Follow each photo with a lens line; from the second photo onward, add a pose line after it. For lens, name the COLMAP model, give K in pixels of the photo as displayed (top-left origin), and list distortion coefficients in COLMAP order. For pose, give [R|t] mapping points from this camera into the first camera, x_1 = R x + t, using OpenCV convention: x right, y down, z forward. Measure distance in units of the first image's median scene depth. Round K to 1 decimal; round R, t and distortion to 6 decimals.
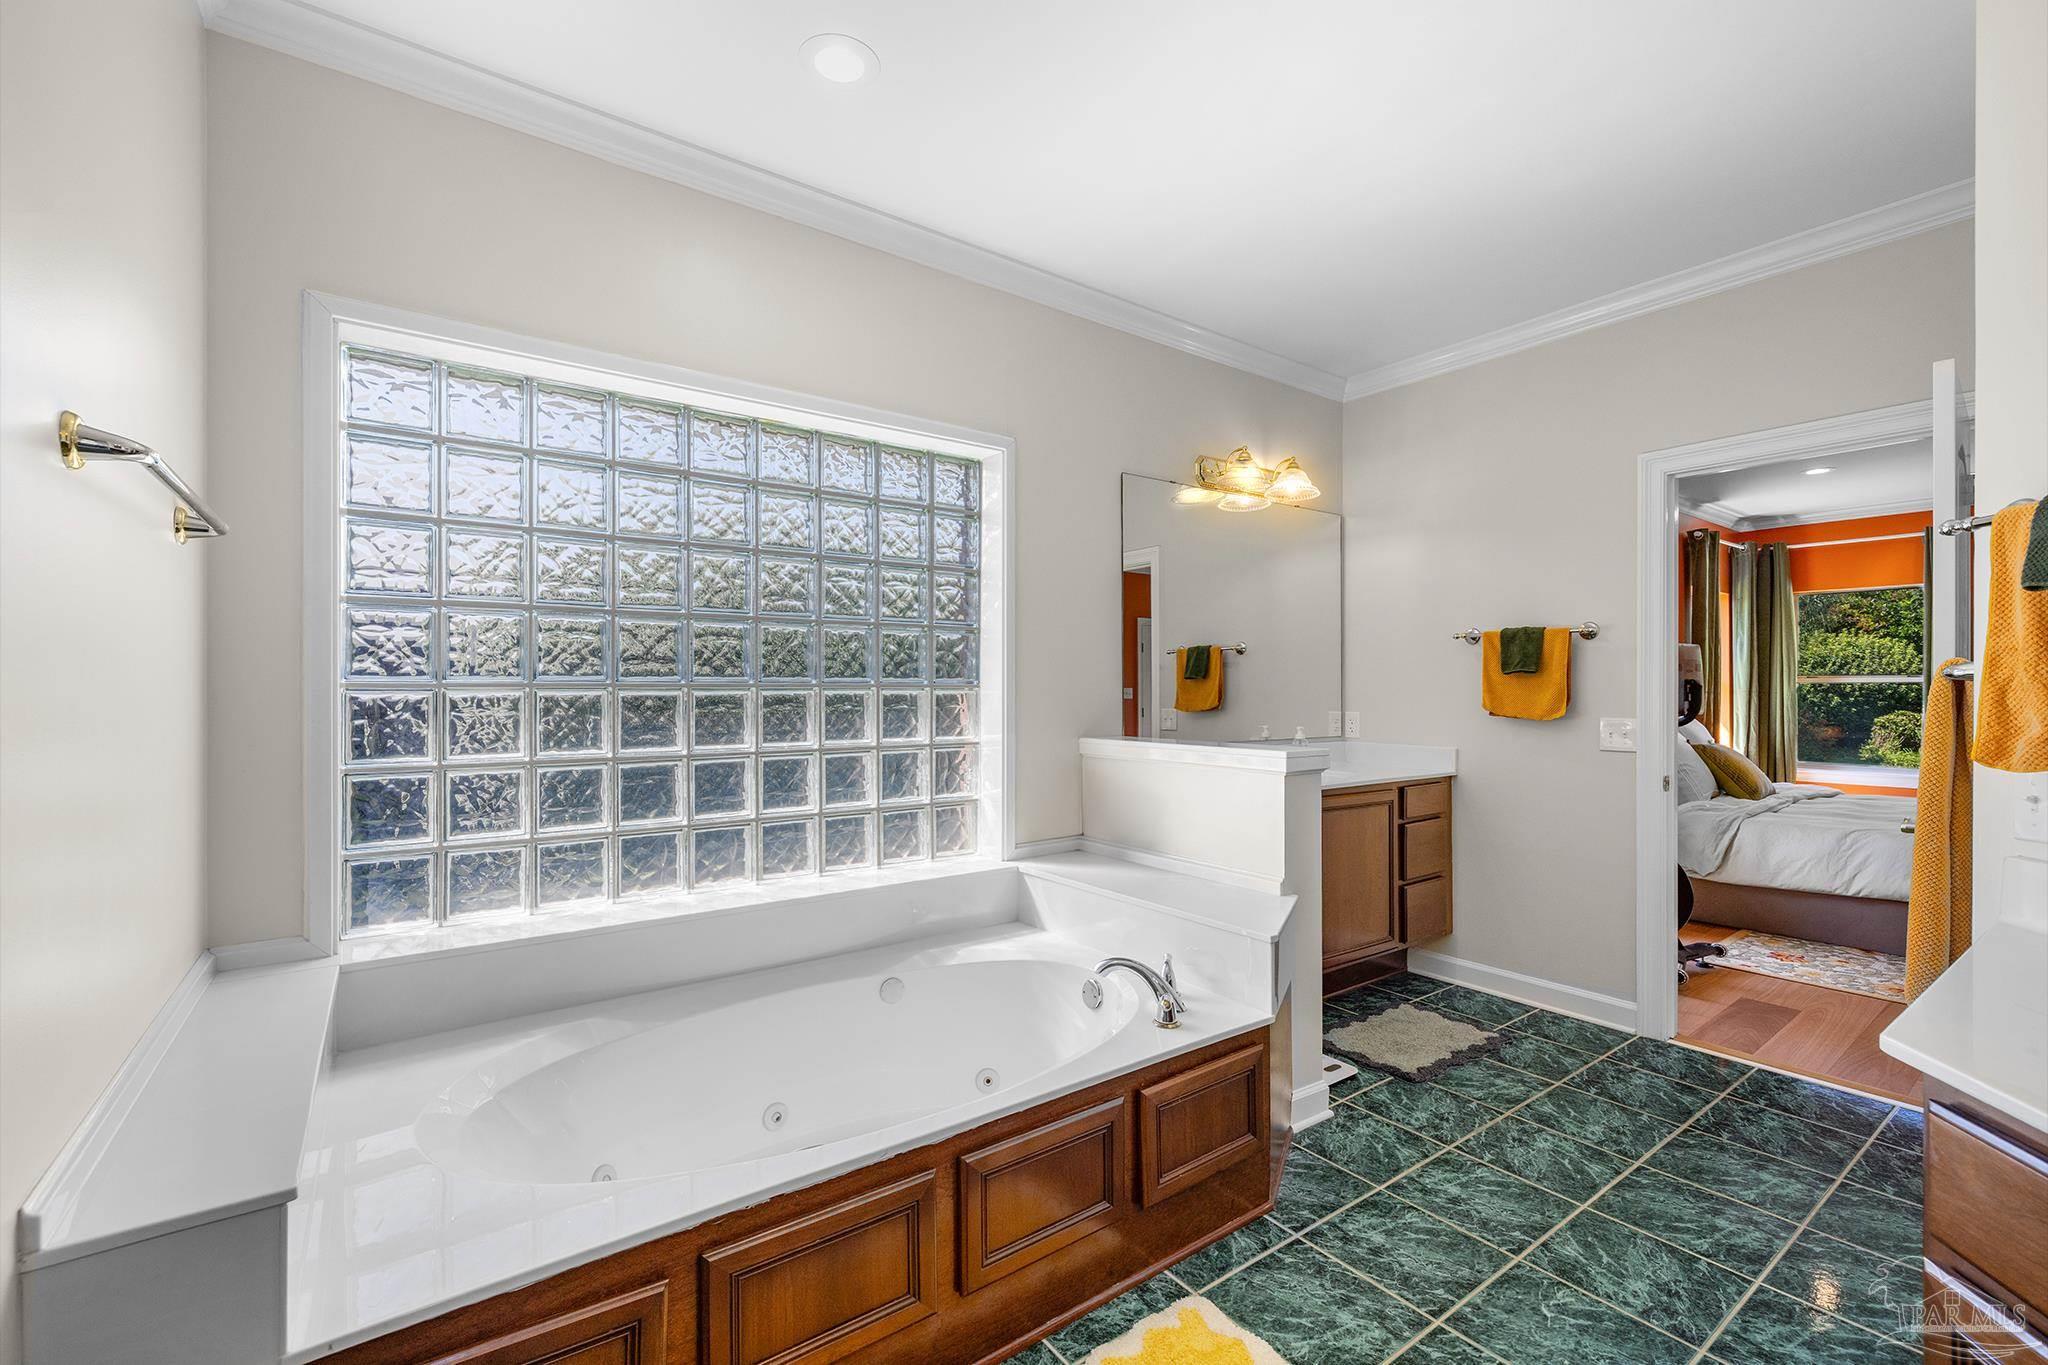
lens RADIAL K [[876.0, 0, 1021.5], [0, 876.0, 687.7], [0, 0, 1]] dist [0.002142, -0.000249]
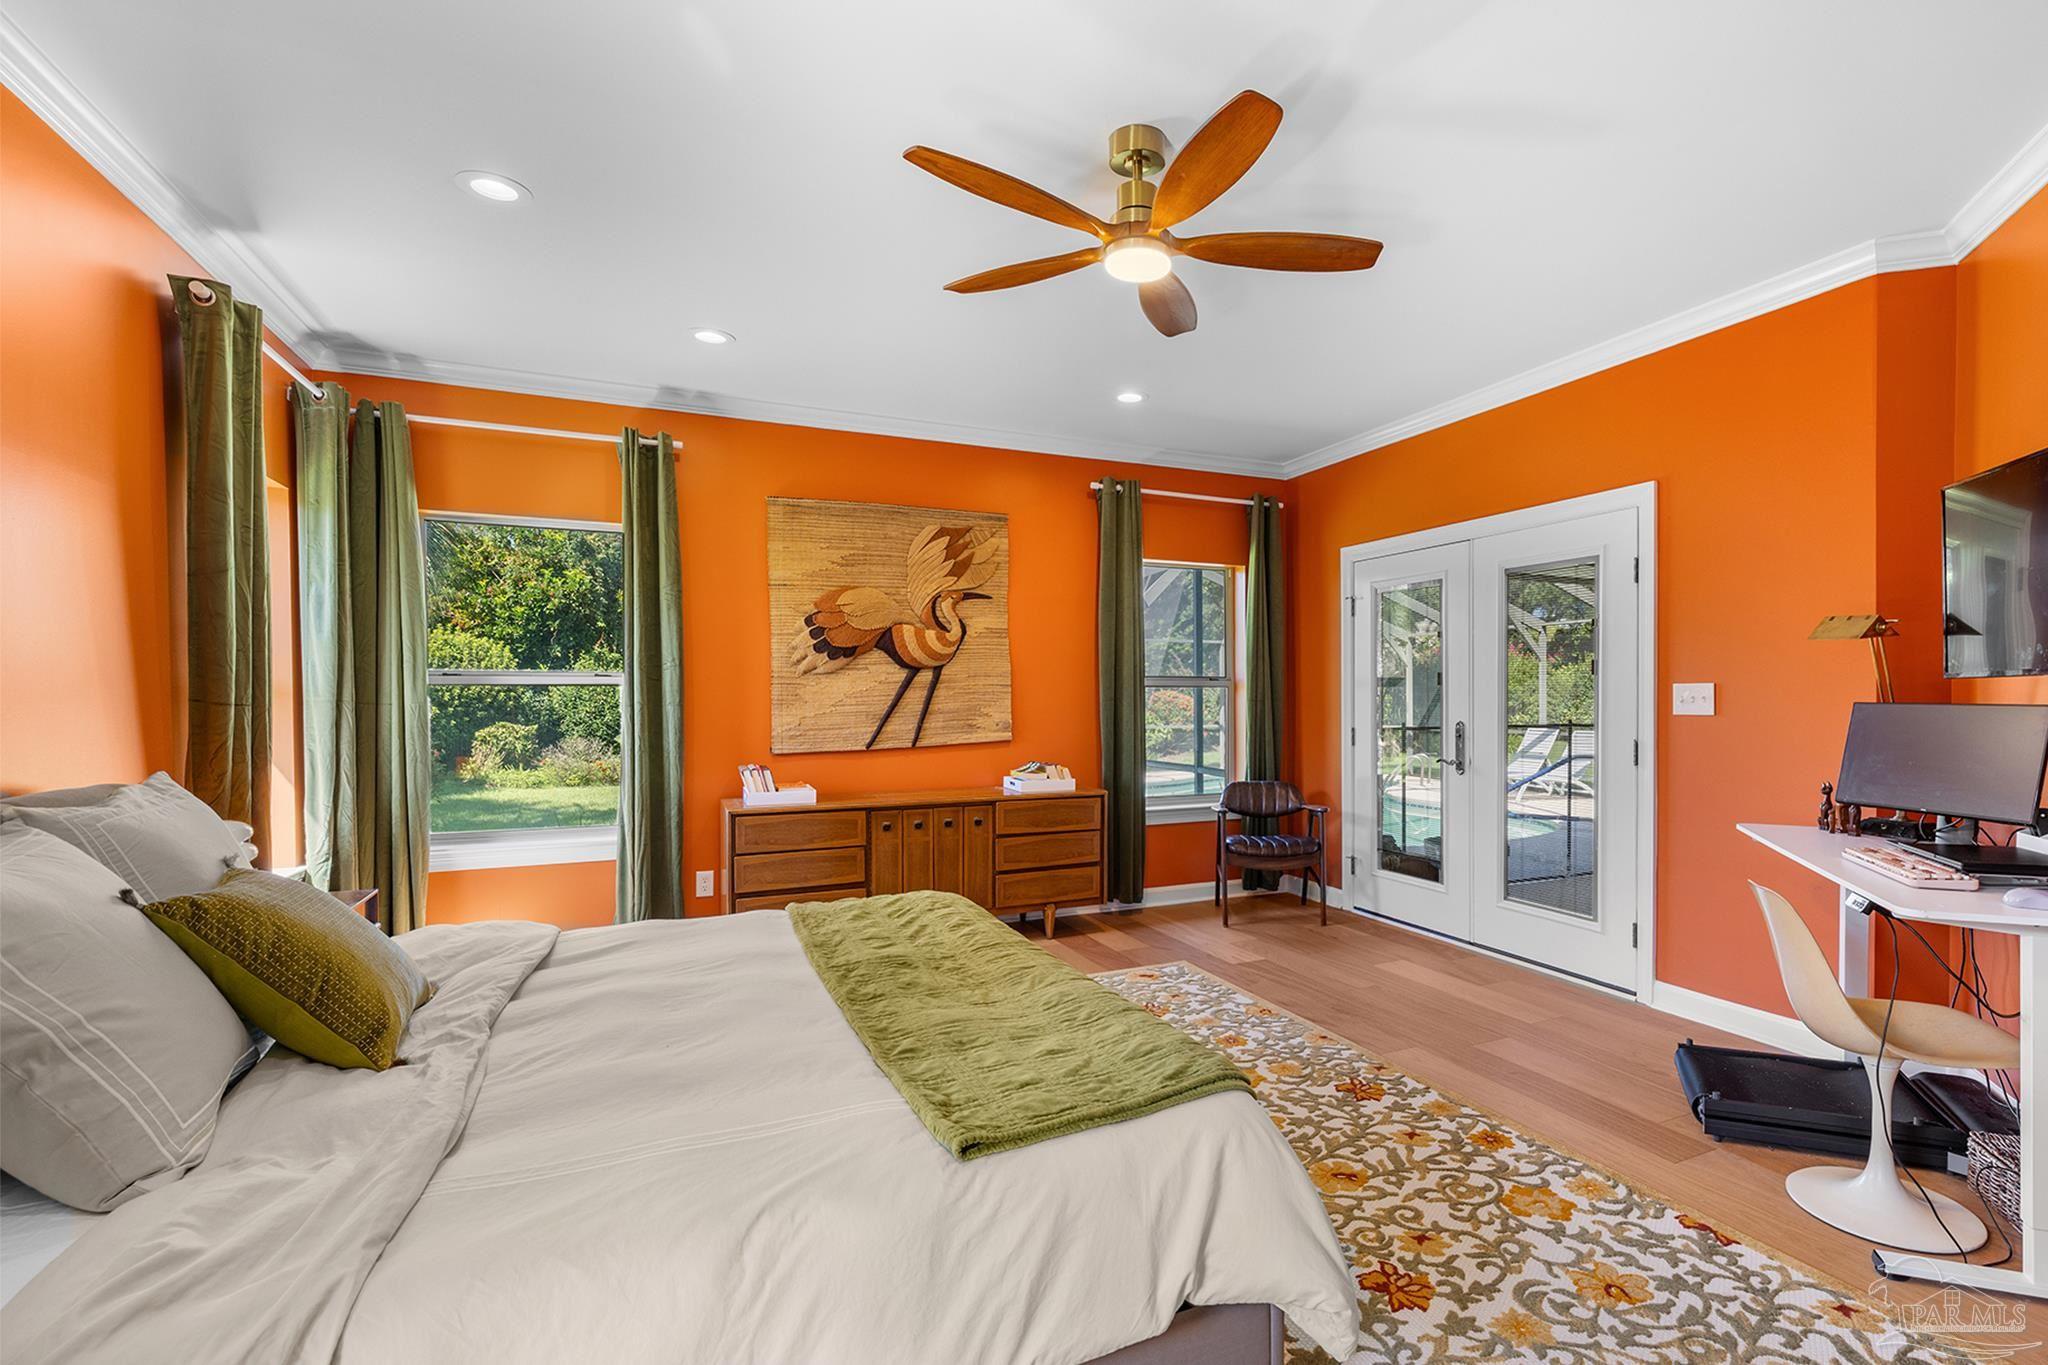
lens RADIAL K [[876.0, 0, 1022.6], [0, 876.0, 696.0], [0, 0, 1]] dist [0.002142, -0.000249]
pose [[0.205282, -0.002667, 0.978699, 0.444381], [0.000506, 0.999996, 0.002618, -0.001980], [-0.978703, -0.000042, 0.205283, 0.540661]]
